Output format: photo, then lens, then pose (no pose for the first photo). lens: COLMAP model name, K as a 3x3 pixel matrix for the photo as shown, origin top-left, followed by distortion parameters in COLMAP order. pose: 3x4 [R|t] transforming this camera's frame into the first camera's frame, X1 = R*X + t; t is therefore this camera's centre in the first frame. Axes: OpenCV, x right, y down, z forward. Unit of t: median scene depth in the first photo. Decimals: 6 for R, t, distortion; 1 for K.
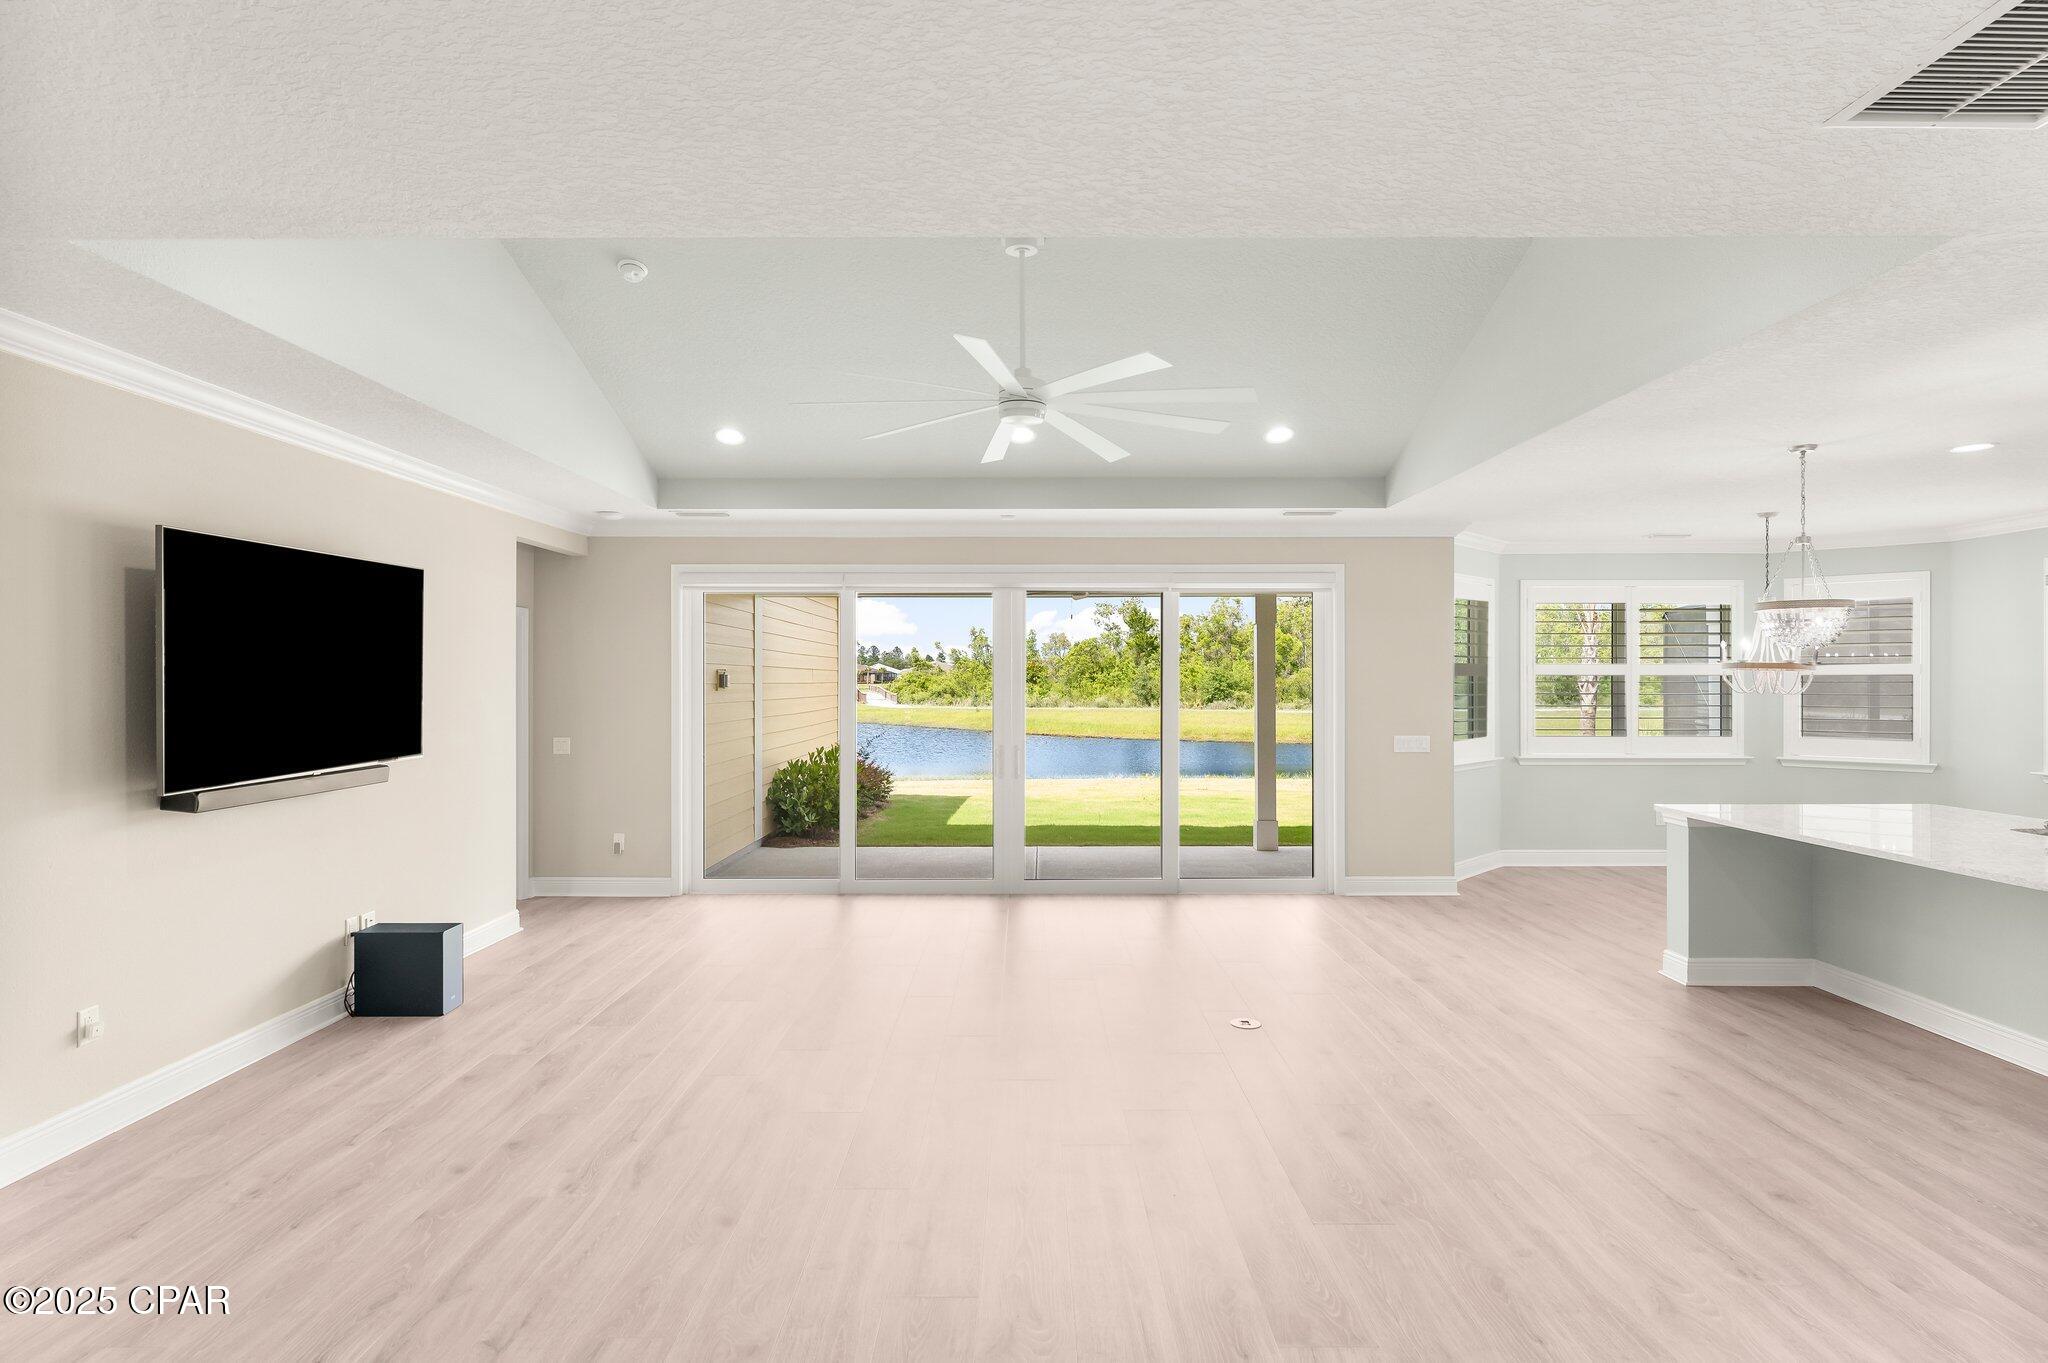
lens RADIAL K [[1093.5, 0, 1024.0], [0, 1093.5, 681.5], [0, 0, 1]] dist [-0.003819, -0.000664]
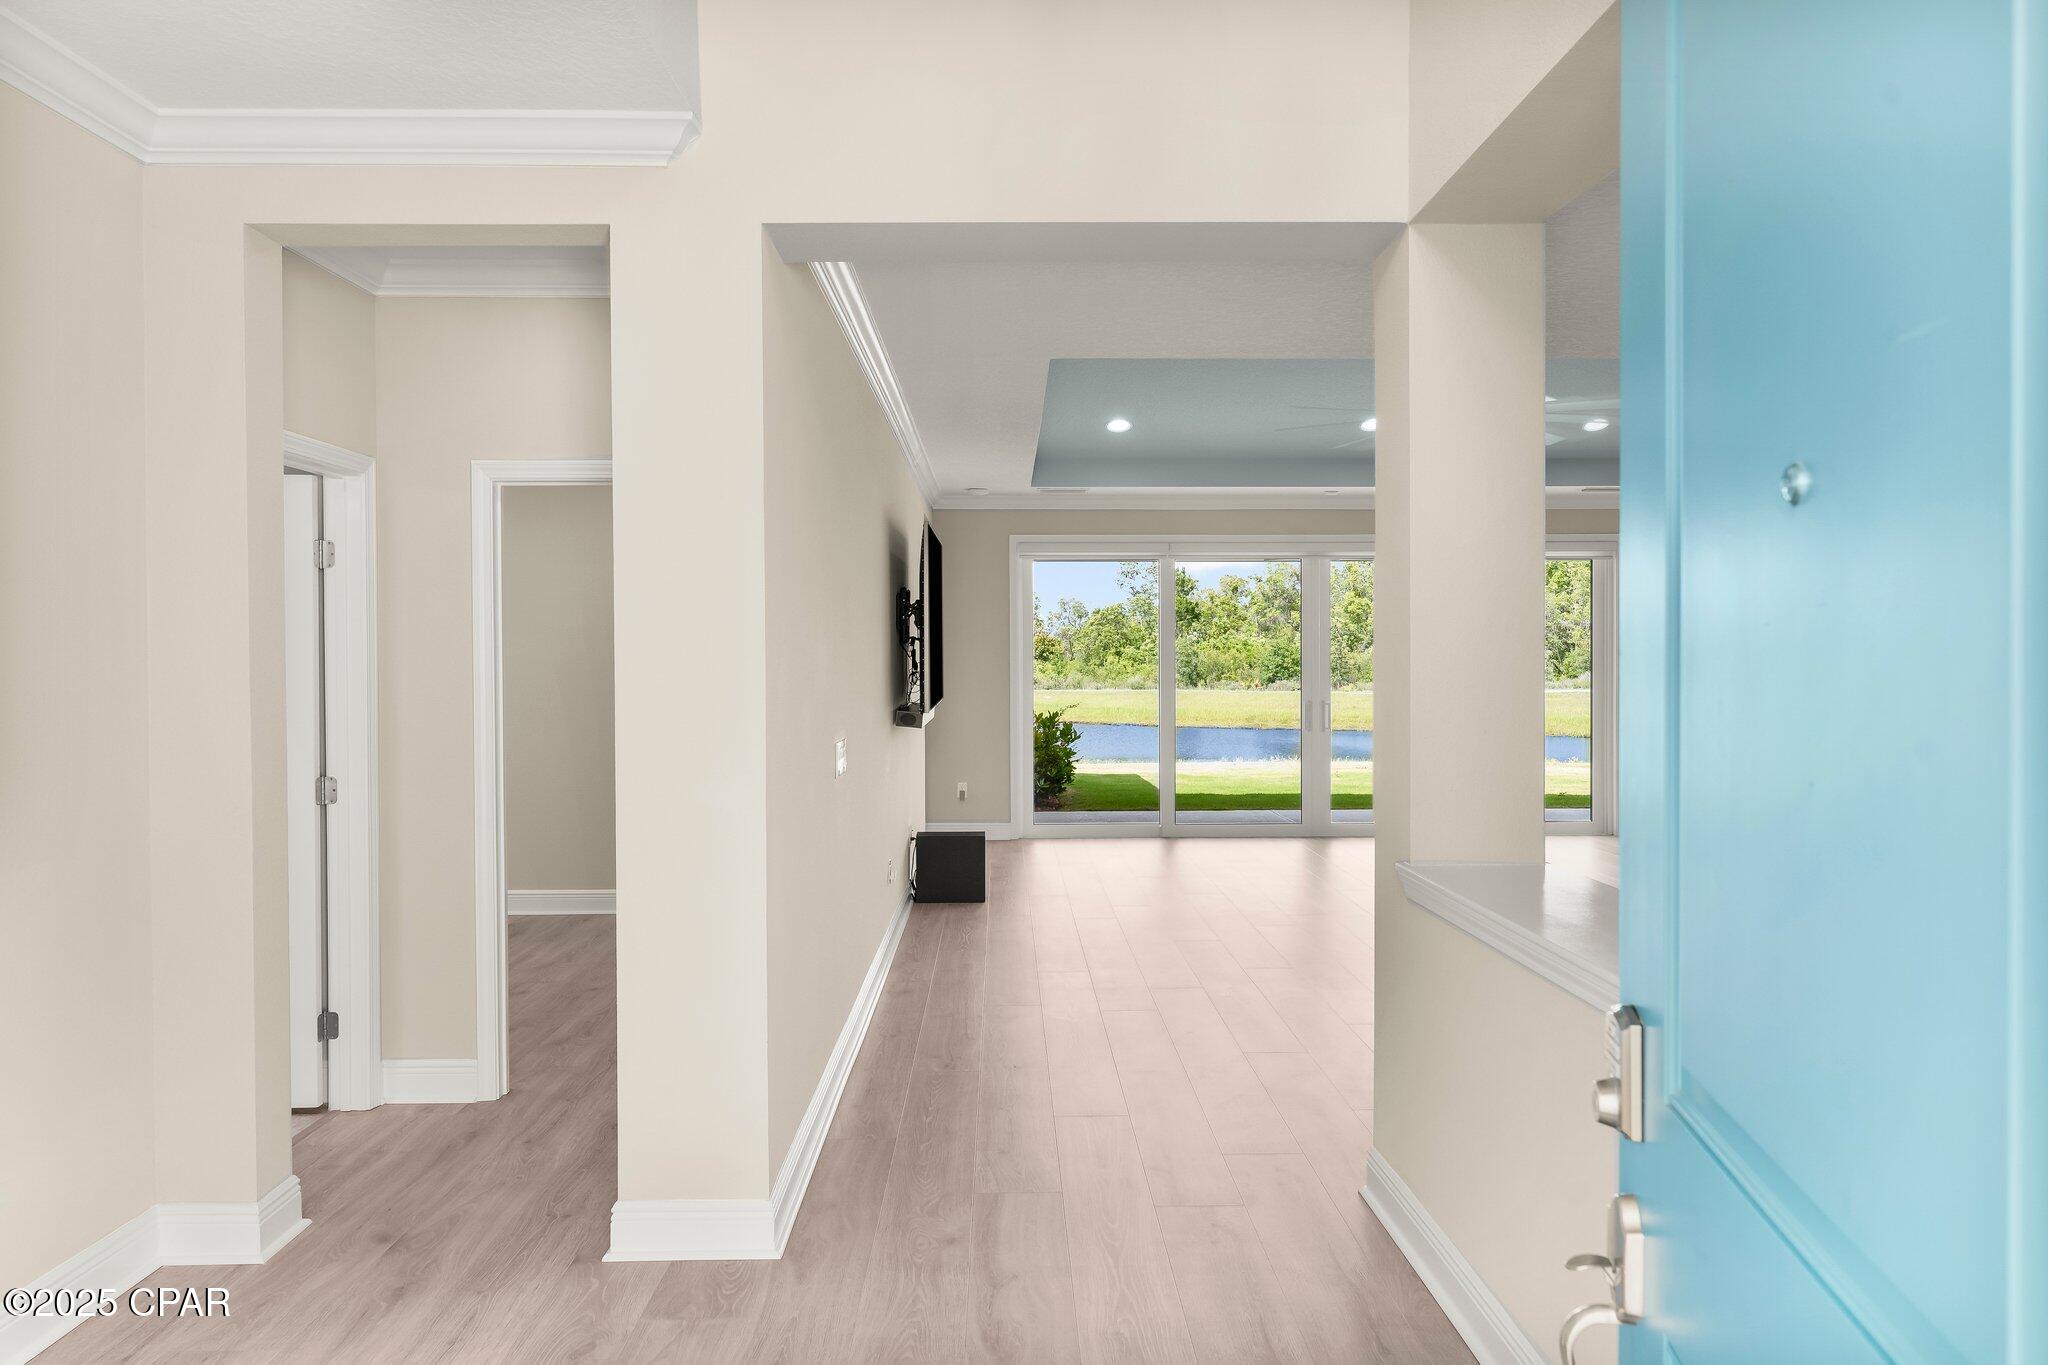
lens RADIAL K [[1392.1, 0, 961.4], [0, 1392.1, 678.6], [0, 0, 1]] dist [-0.105729, -0.000389]
pose [[0.999628, -0.005082, -0.026812, -0.301643], [0.005431, 0.999901, 0.012974, 0.015850], [0.026743, -0.013115, 0.999556, -0.348535]]
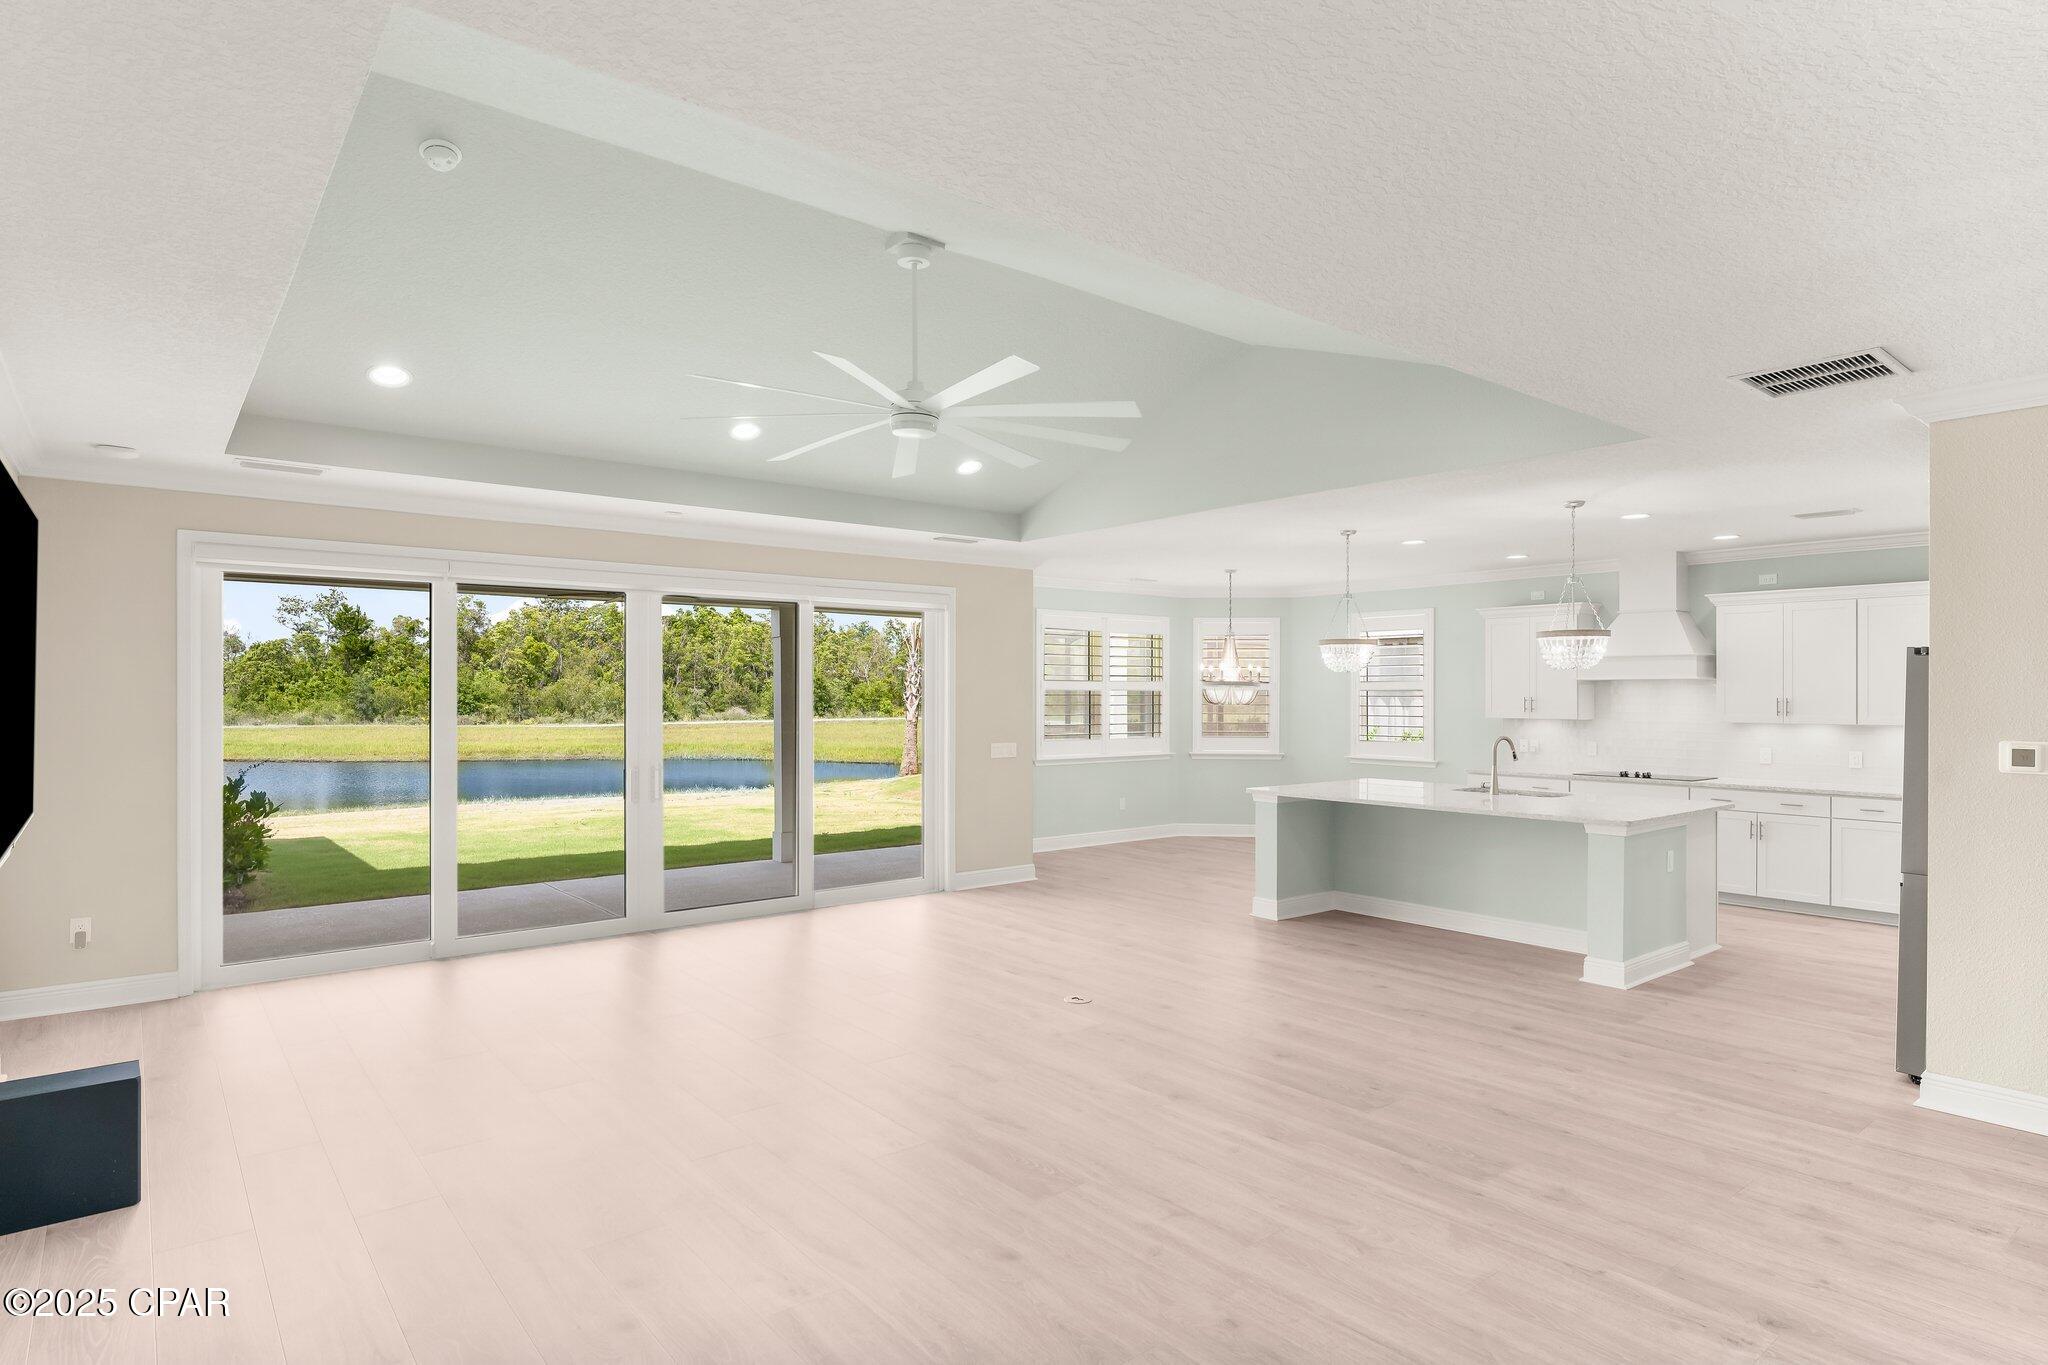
lens RADIAL K [[1108.8, 0, 1034.9], [0, 1108.8, 701.9], [0, 0, 1]] dist [-0.002691, -0.000510]
pose [[0.772647, -0.003661, 0.634825, -0.314872], [-0.001218, 0.999973, 0.007250, -0.001154], [-0.634834, -0.006375, 0.772622, 0.083044]]
